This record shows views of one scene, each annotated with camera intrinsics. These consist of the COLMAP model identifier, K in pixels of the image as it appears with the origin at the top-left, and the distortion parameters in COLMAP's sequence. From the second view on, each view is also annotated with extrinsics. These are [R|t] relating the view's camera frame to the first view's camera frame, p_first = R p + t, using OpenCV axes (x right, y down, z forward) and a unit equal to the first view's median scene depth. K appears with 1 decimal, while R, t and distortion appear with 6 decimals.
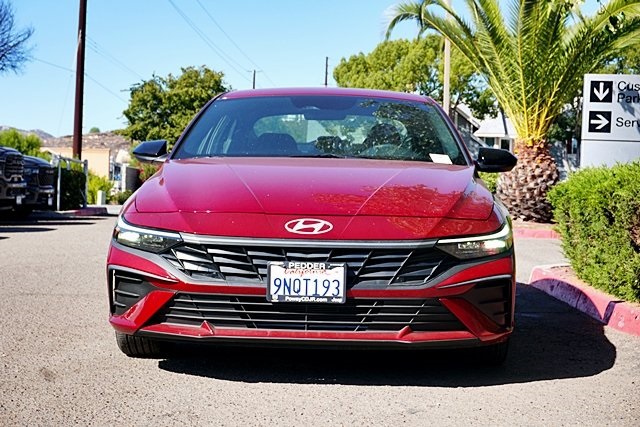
lens RADIAL K [[1095.5, 0, 319.2], [0, 1095.5, 213.5], [0, 0, 1]] dist [0.067521, 0.000000]
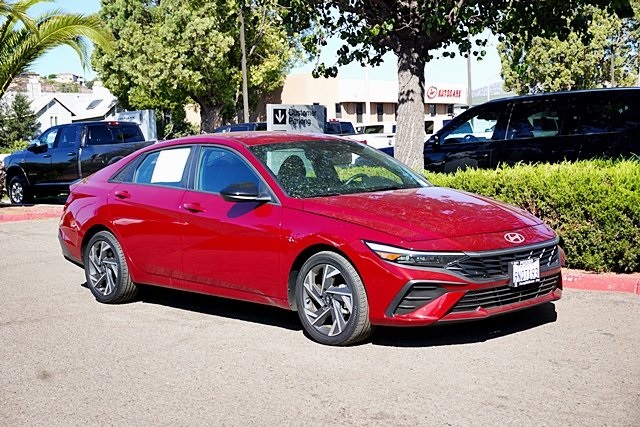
lens RADIAL K [[948.7, 0, 317.8], [0, 948.7, 209.5], [0, 0, 1]] dist [0.055280, 0.000000]
pose [[0.689539, -0.097727, 0.717625, -0.597717], [0.070321, 0.995207, 0.067959, -0.071276], [-0.720827, 0.003604, 0.693106, 0.120933]]
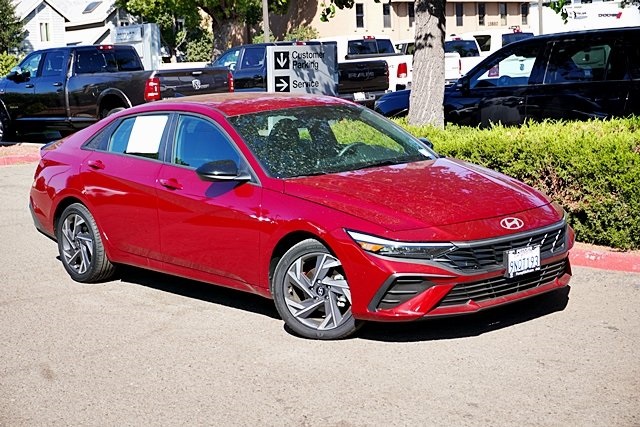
lens RADIAL K [[1142.6, 0, 322.1], [0, 1142.6, 218.6], [0, 0, 1]] dist [0.062503, 0.000000]
pose [[0.715644, -0.151639, 0.681806, -0.617282], [0.073432, 0.987073, 0.142457, -0.115507], [-0.694595, -0.051882, 0.717528, 0.036501]]
